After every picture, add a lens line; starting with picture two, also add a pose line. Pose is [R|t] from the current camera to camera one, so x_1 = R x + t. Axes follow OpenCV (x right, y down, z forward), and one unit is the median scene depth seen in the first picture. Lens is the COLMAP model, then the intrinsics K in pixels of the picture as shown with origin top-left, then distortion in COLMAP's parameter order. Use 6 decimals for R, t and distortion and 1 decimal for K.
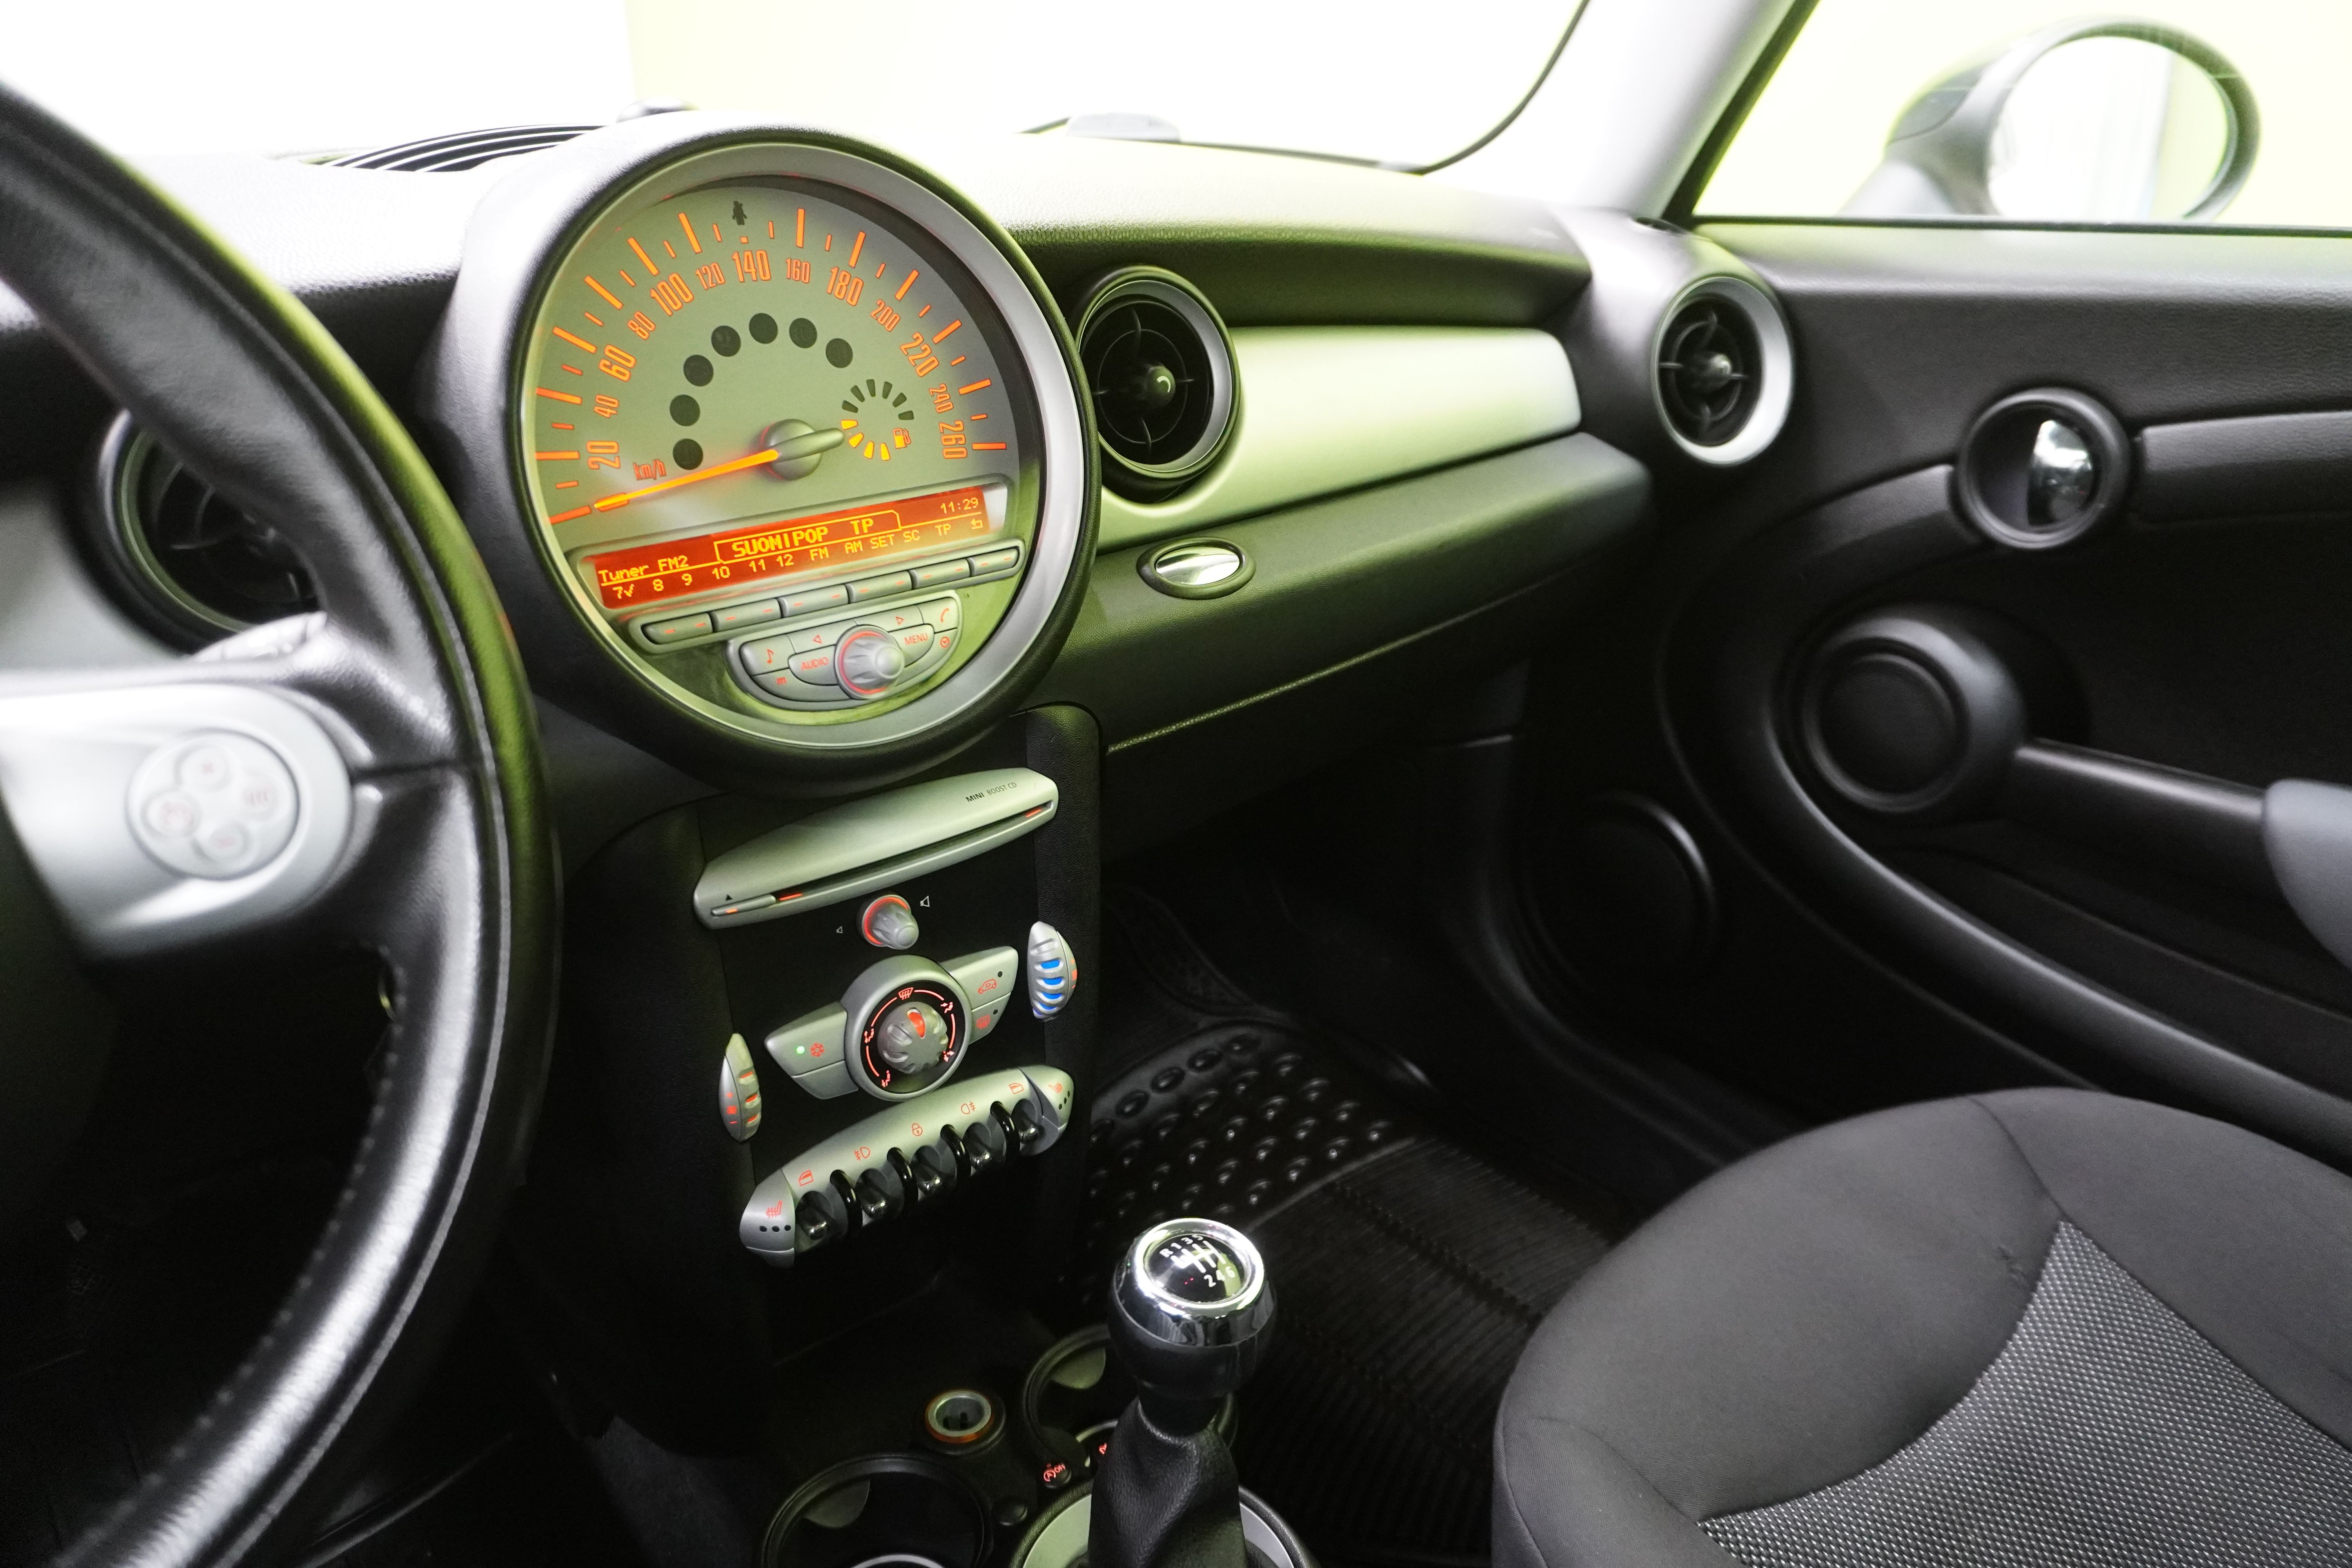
lens RADIAL K [[1650.8, 0, 1176.0], [0, 1650.8, 784.0], [0, 0, 1]] dist [0.003535, 0.005106]
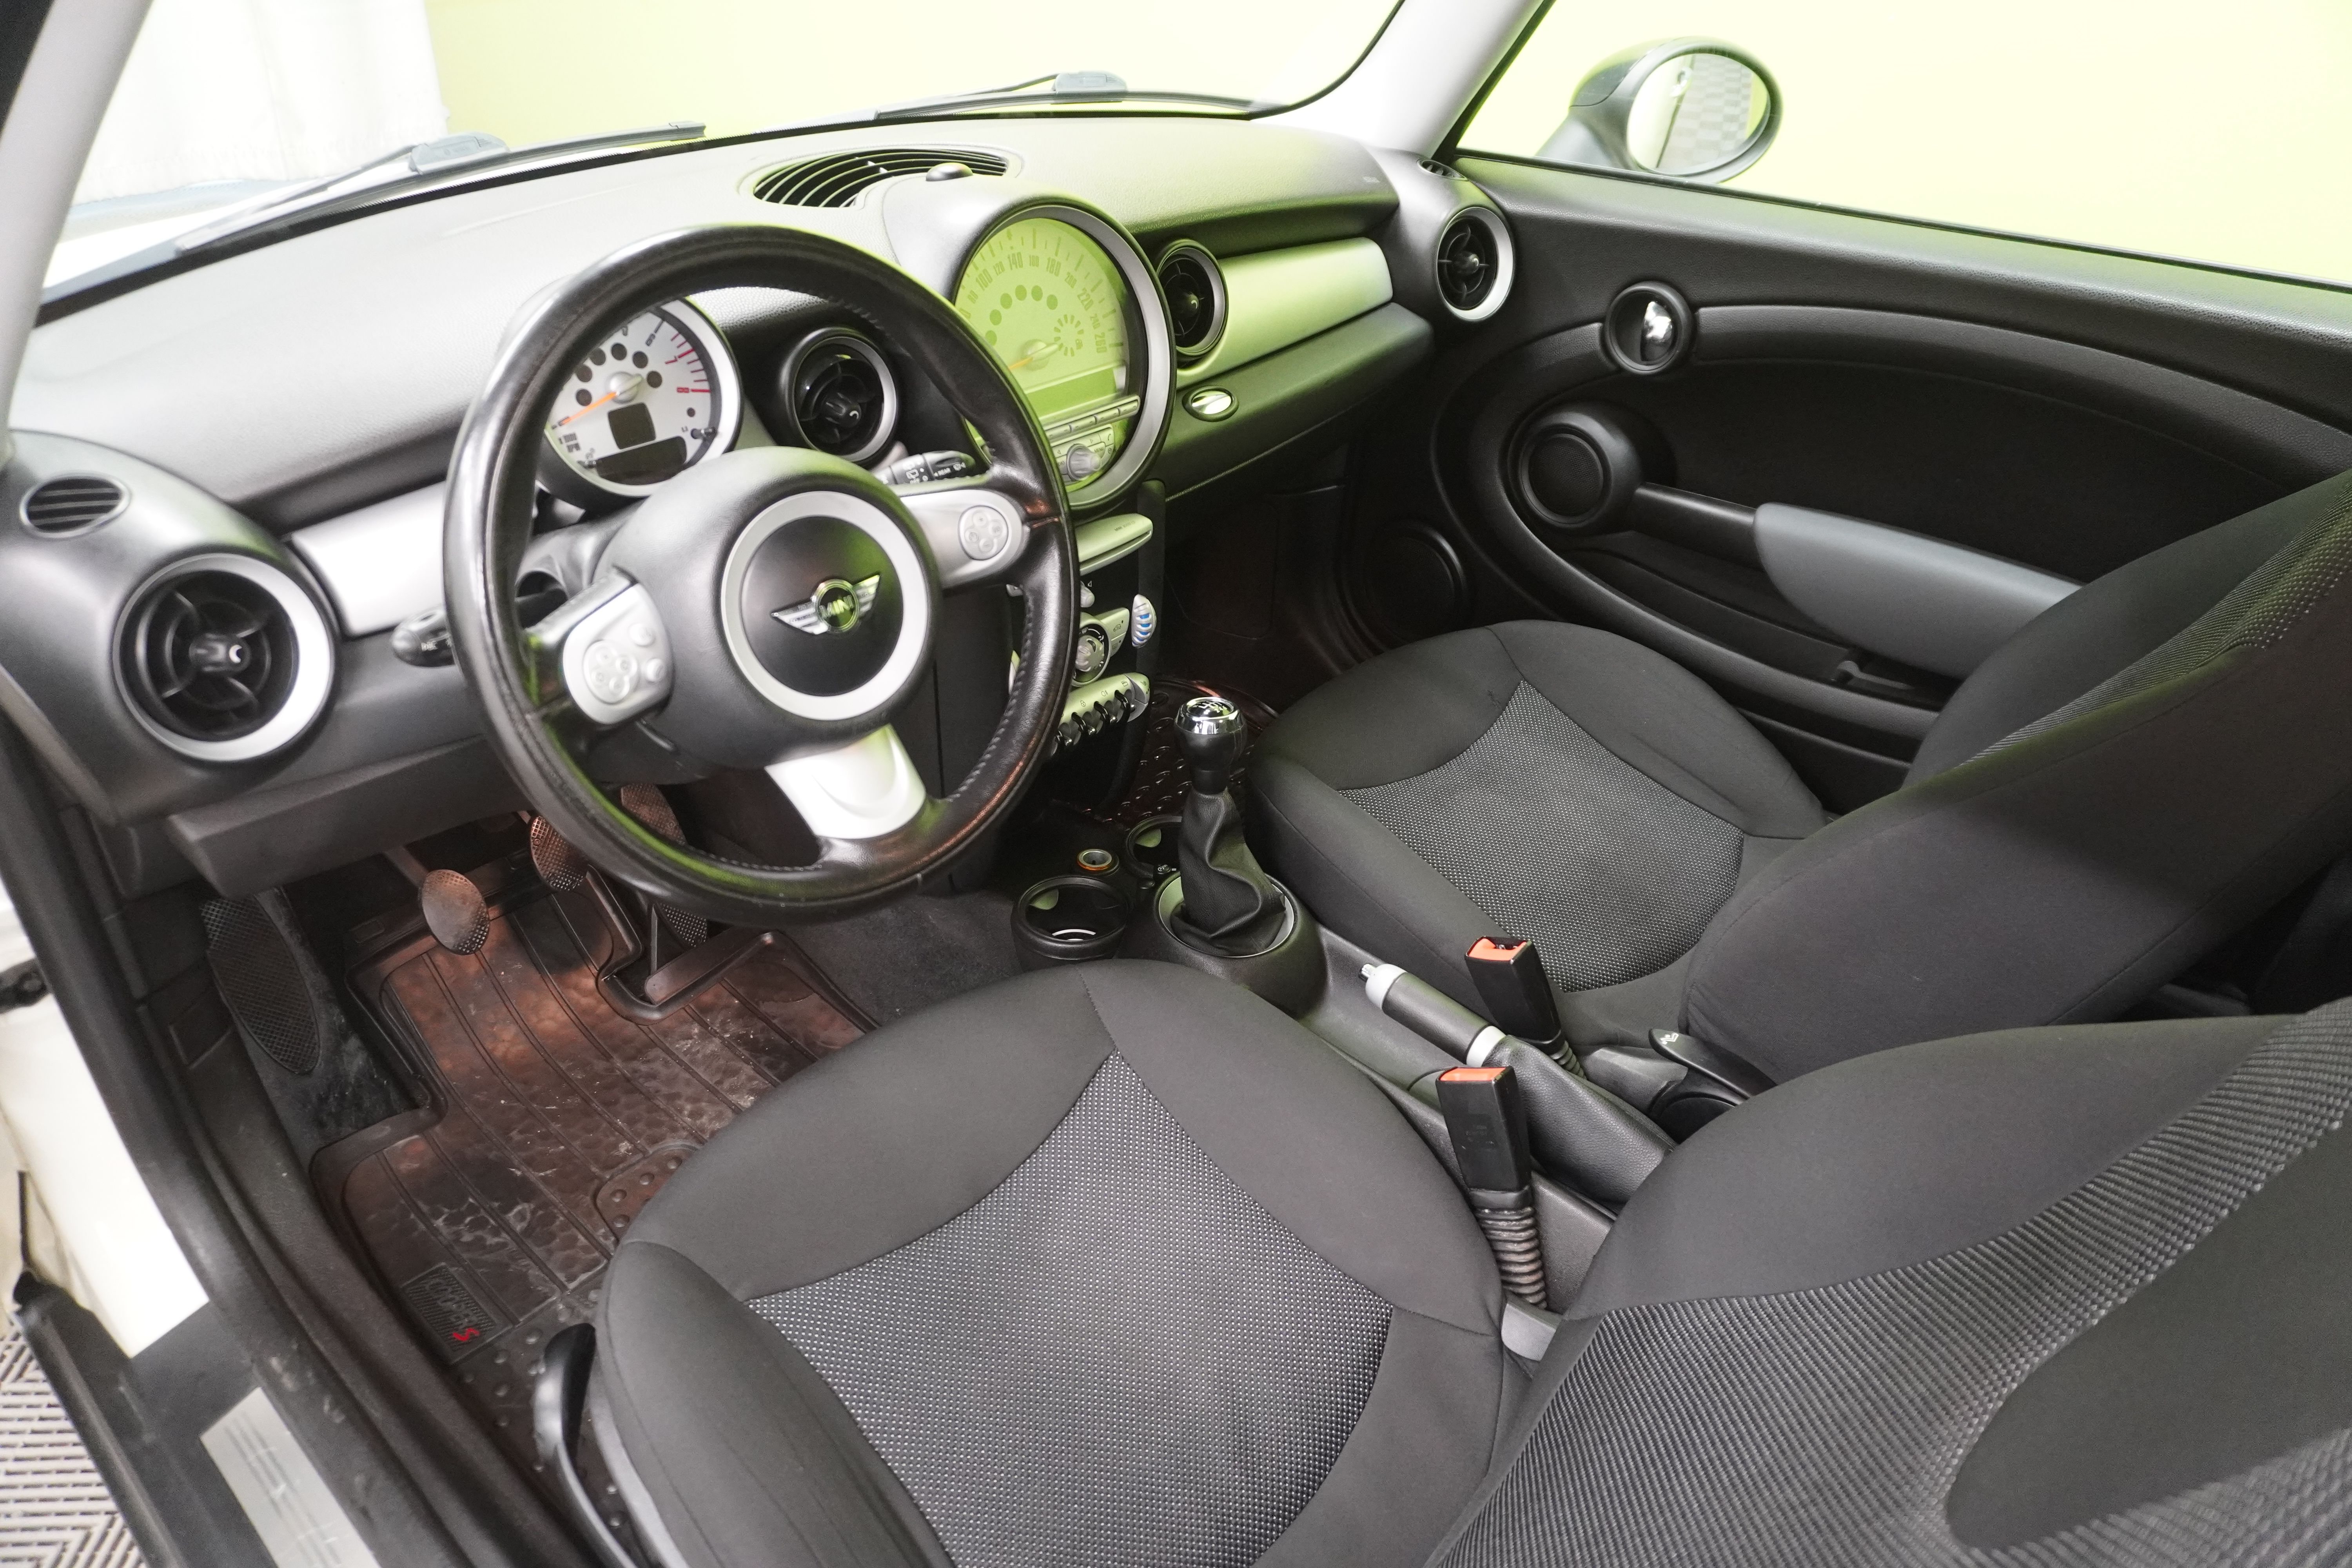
lens RADIAL K [[1650.8, 0, 1176.0], [0, 1650.8, 784.0], [0, 0, 1]] dist [0.003535, 0.005106]
pose [[0.986851, -0.050675, 0.153486, -0.277513], [0.026810, 0.987748, 0.153740, 0.005646], [-0.159396, -0.147604, 0.976118, -0.734214]]
